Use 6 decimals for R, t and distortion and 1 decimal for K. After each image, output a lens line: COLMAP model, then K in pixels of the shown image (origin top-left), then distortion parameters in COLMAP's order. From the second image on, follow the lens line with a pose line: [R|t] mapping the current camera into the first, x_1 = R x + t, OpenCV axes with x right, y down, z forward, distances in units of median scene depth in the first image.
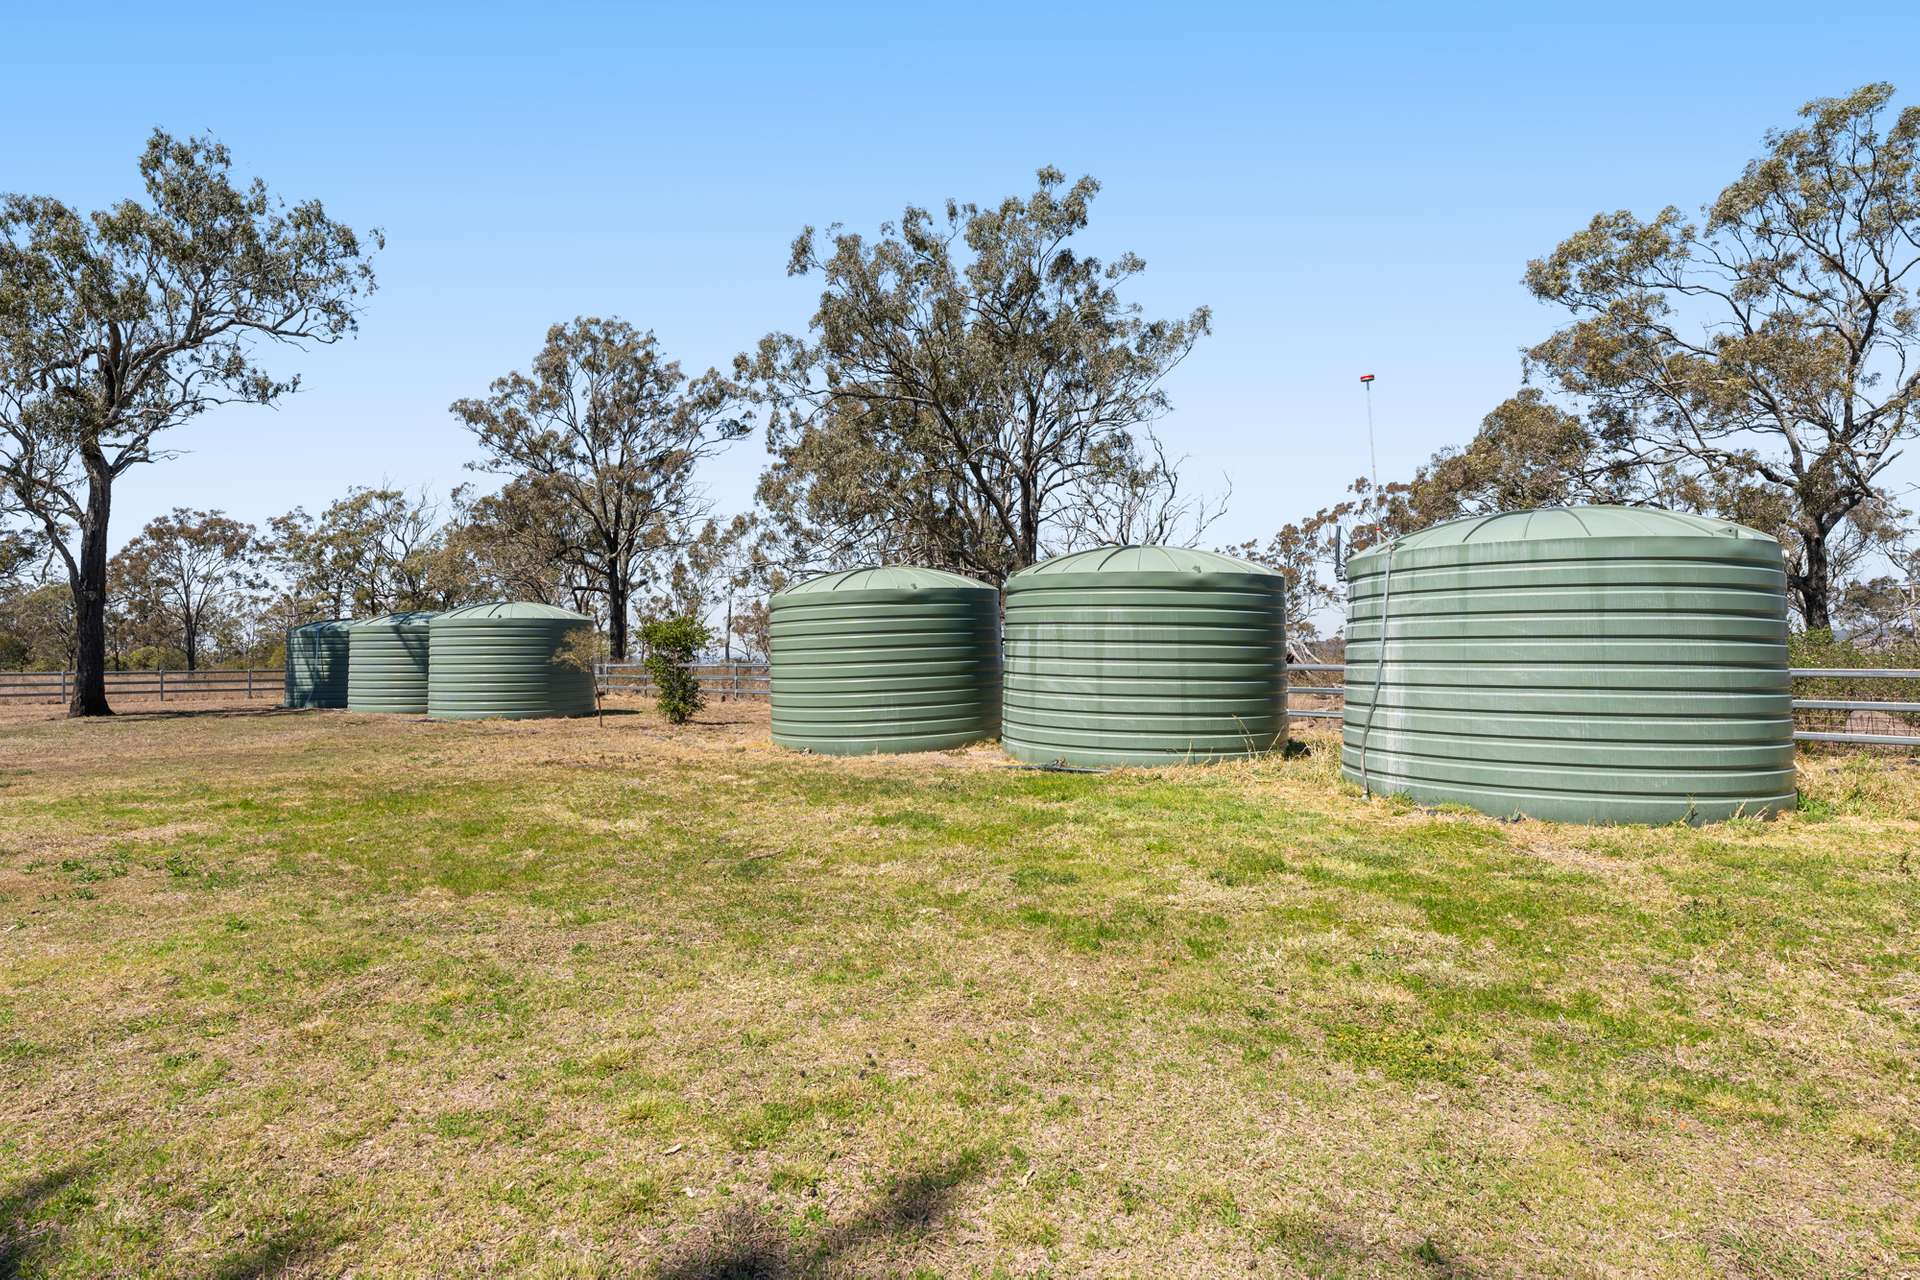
lens RADIAL K [[1013.0, 0, 956.4], [0, 1013.0, 638.6], [0, 0, 1]] dist [-0.000653, -0.000083]
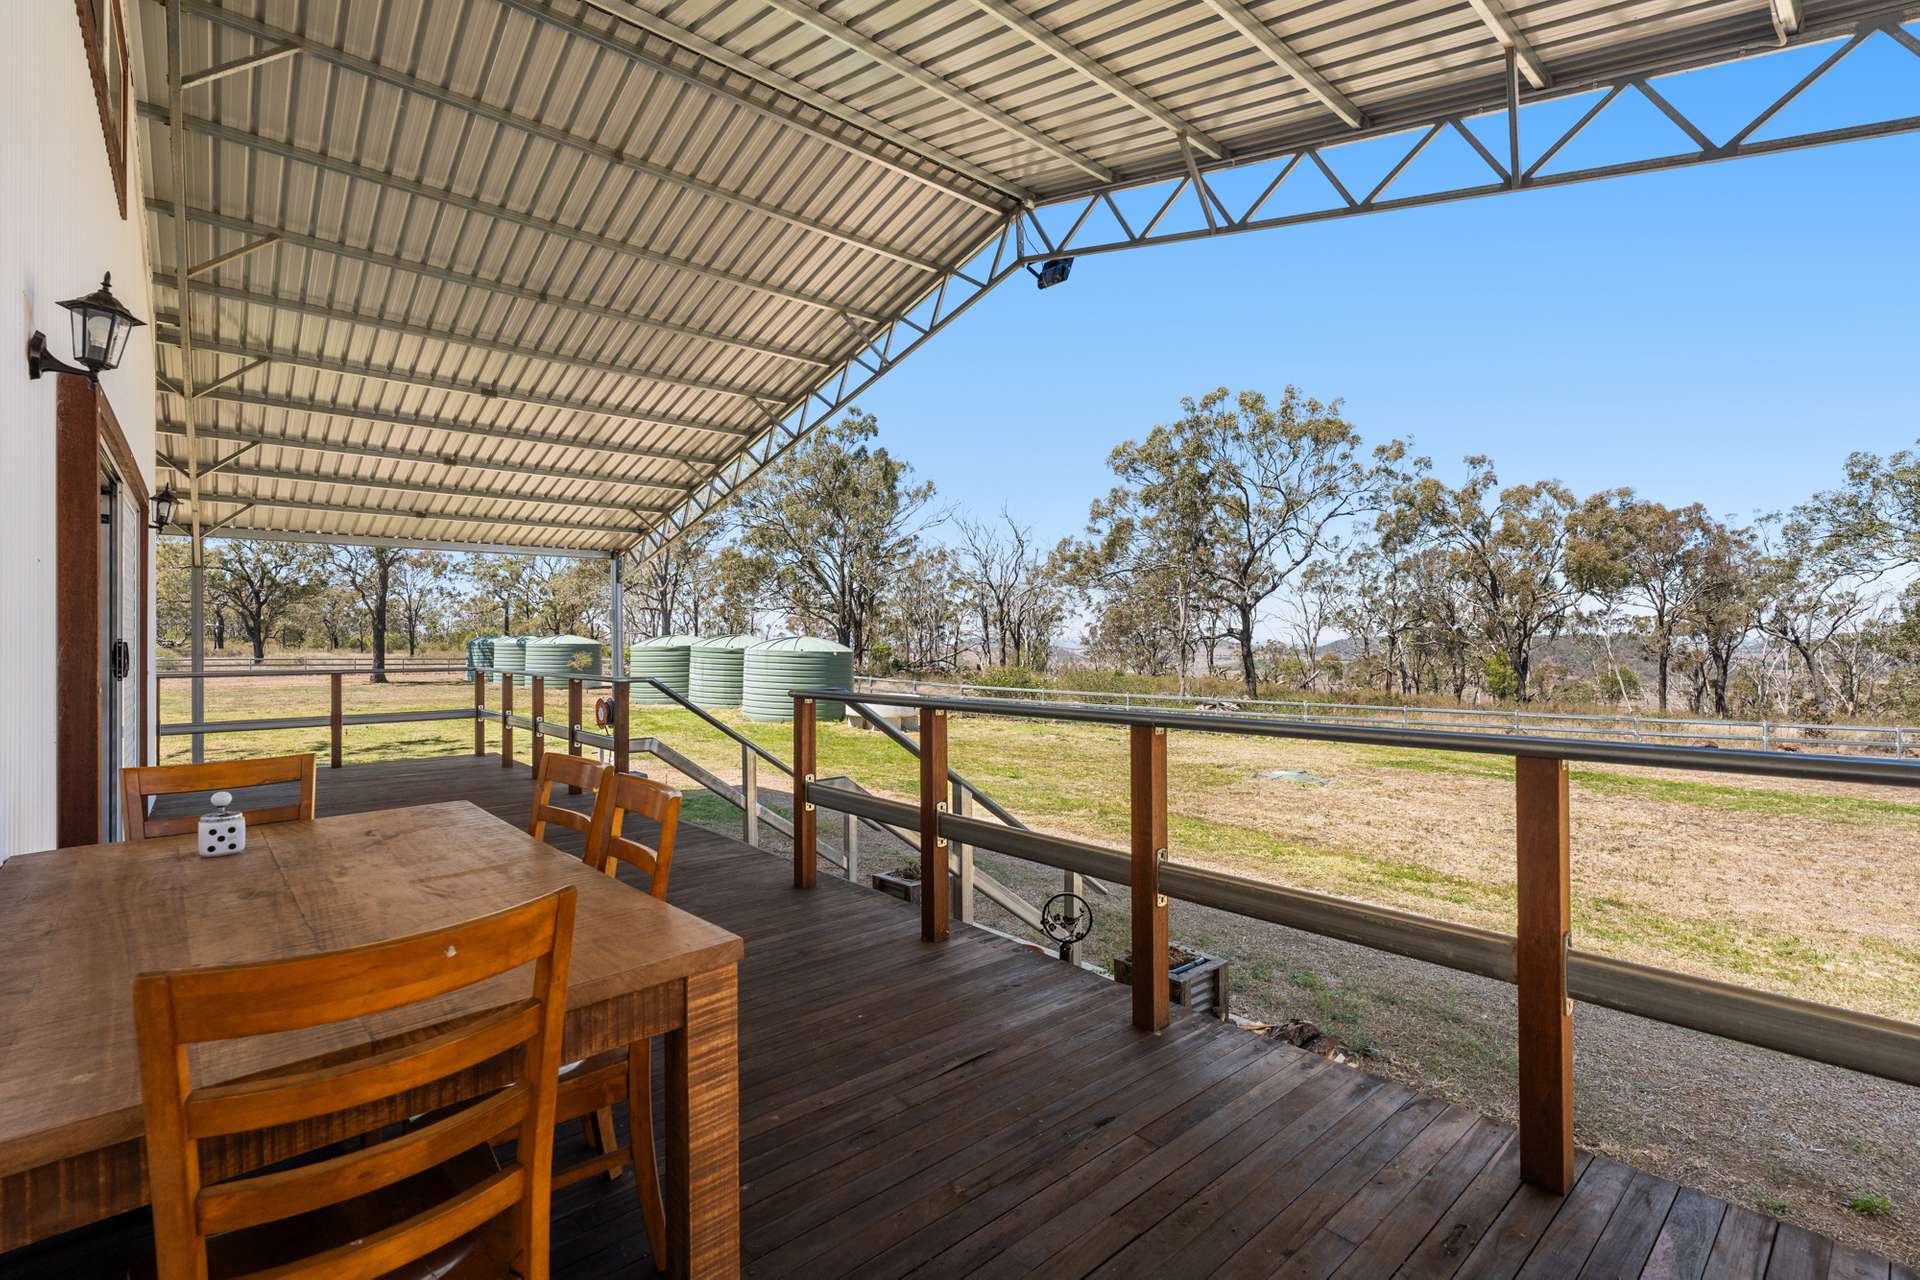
lens RADIAL K [[869.3, 0, 964.1], [0, 869.3, 639.0], [0, 0, 1]] dist [0.001729, 0.000877]
pose [[0.997044, 0.020250, -0.074116, 0.165216], [-0.019196, 0.999705, 0.014903, -0.021203], [0.074396, -0.013436, 0.997138, -0.237607]]
